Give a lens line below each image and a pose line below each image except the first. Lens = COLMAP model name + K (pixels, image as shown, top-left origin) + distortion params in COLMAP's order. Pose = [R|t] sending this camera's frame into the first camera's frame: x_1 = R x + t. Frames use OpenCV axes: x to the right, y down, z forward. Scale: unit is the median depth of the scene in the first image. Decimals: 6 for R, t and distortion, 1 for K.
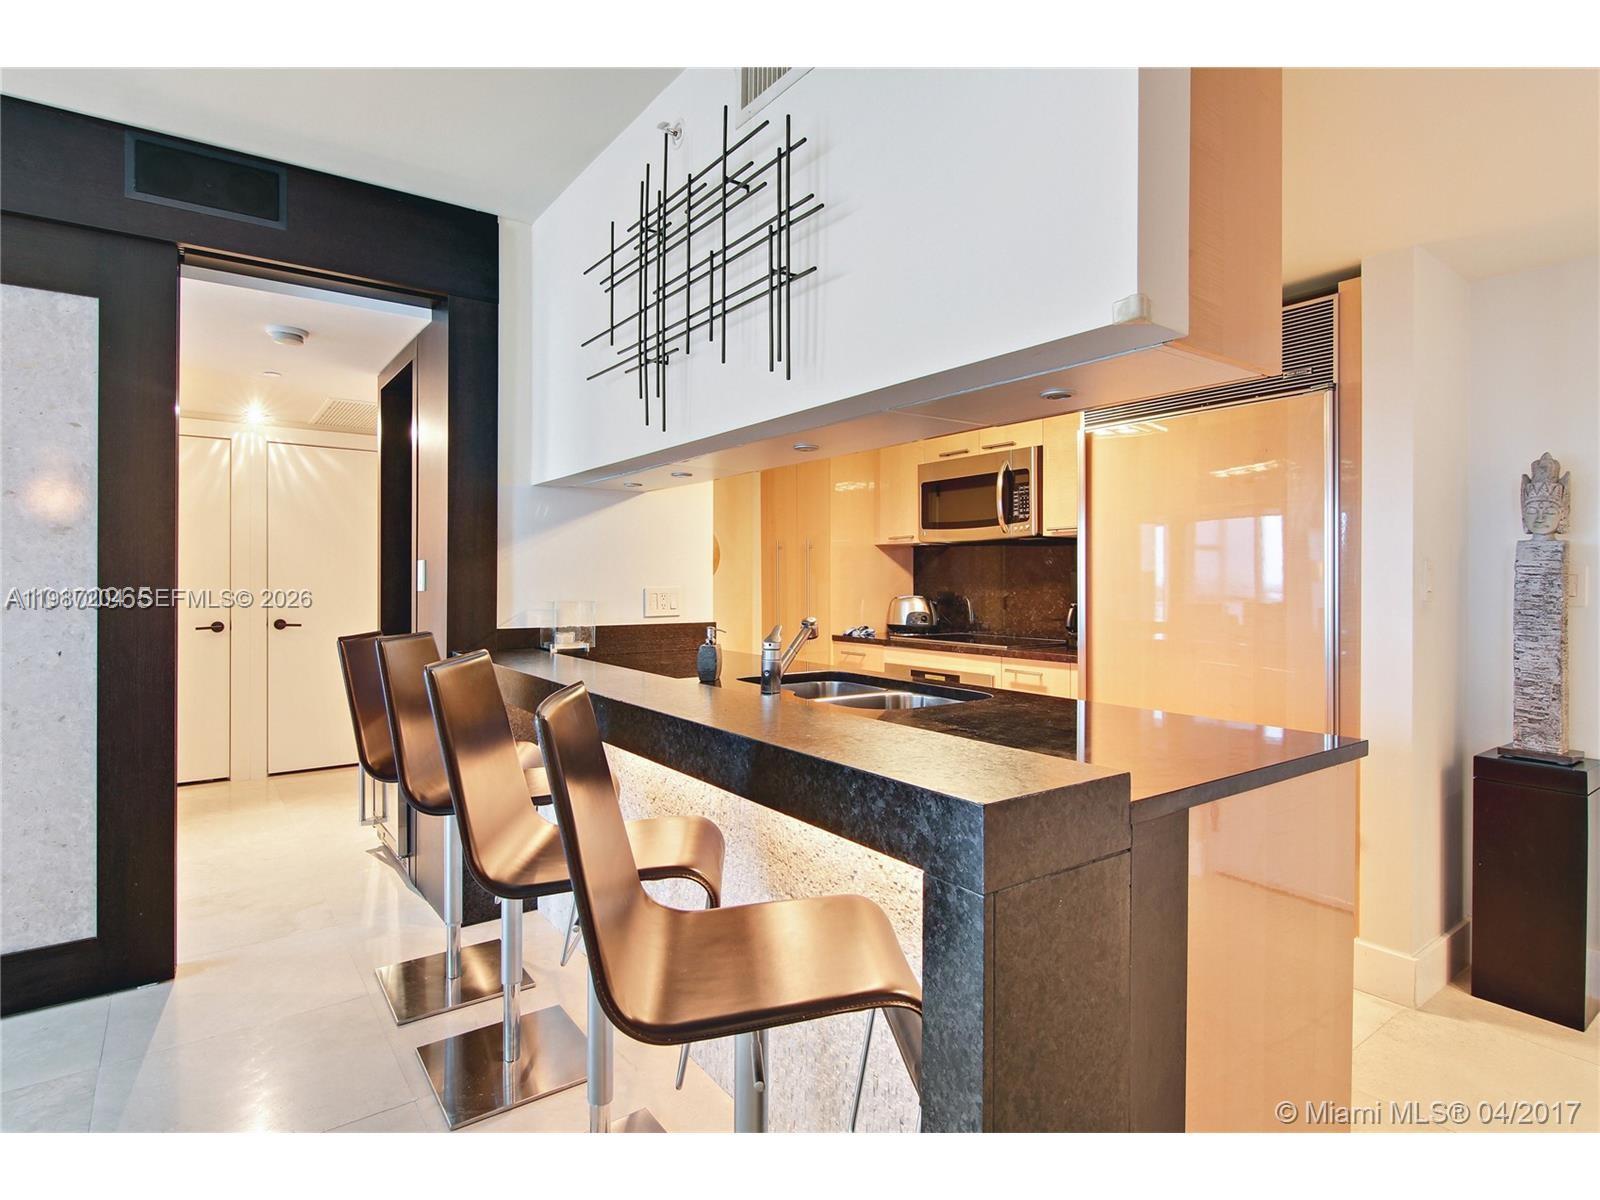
lens RADIAL K [[822.6, 0, 800.0], [0, 822.6, 600.0], [0, 0, 1]] dist [0.032801, -0.028948]
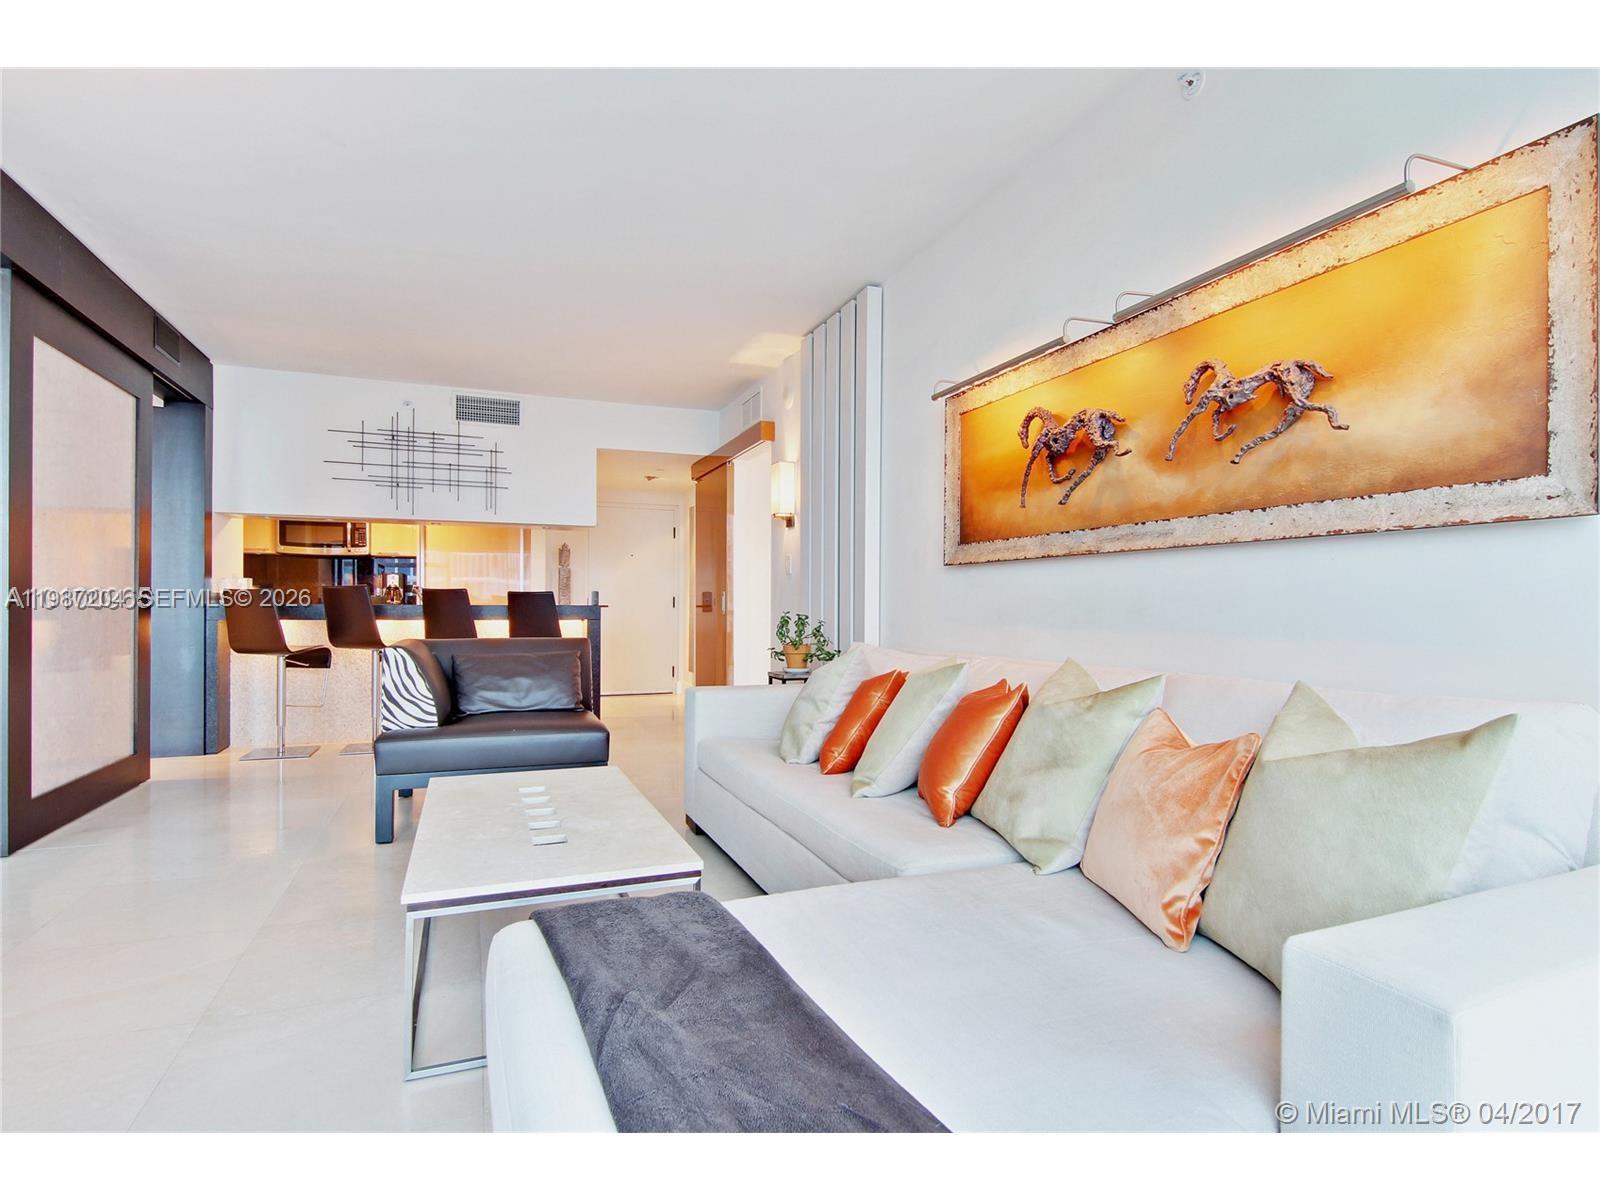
lens RADIAL K [[820.7, 0, 800.0], [0, 820.7, 600.0], [0, 0, 1]] dist [0.017892, -0.018793]
pose [[0.243323, 0.003027, 0.969941, -2.327452], [0.020171, 0.999763, -0.008181, 0.117716], [-0.969736, 0.021555, 0.243204, -0.840583]]
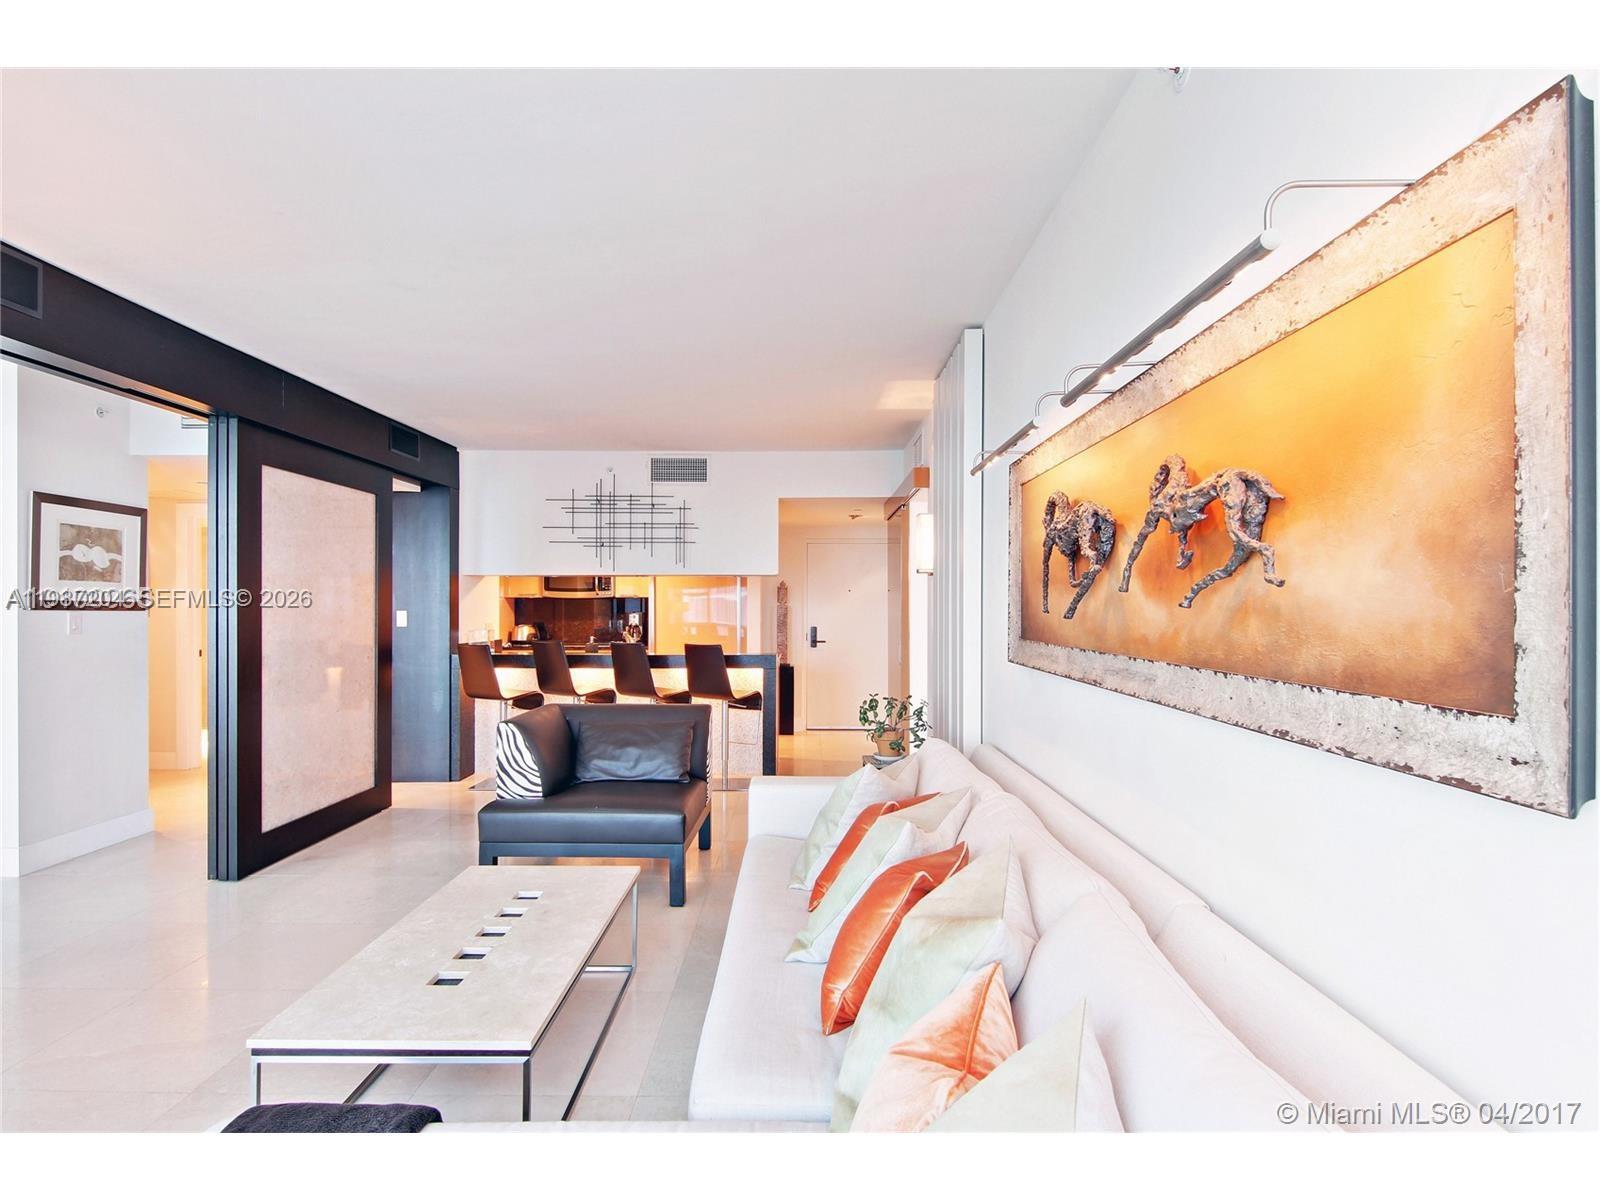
lens RADIAL K [[822.6, 0, 800.0], [0, 822.6, 600.0], [0, 0, 1]] dist [0.032801, -0.028948]
pose [[0.588510, 0.002402, 0.808487, -2.041445], [0.020925, 0.999615, -0.018202, -0.028258], [-0.808219, 0.027630, 0.588233, -1.219660]]
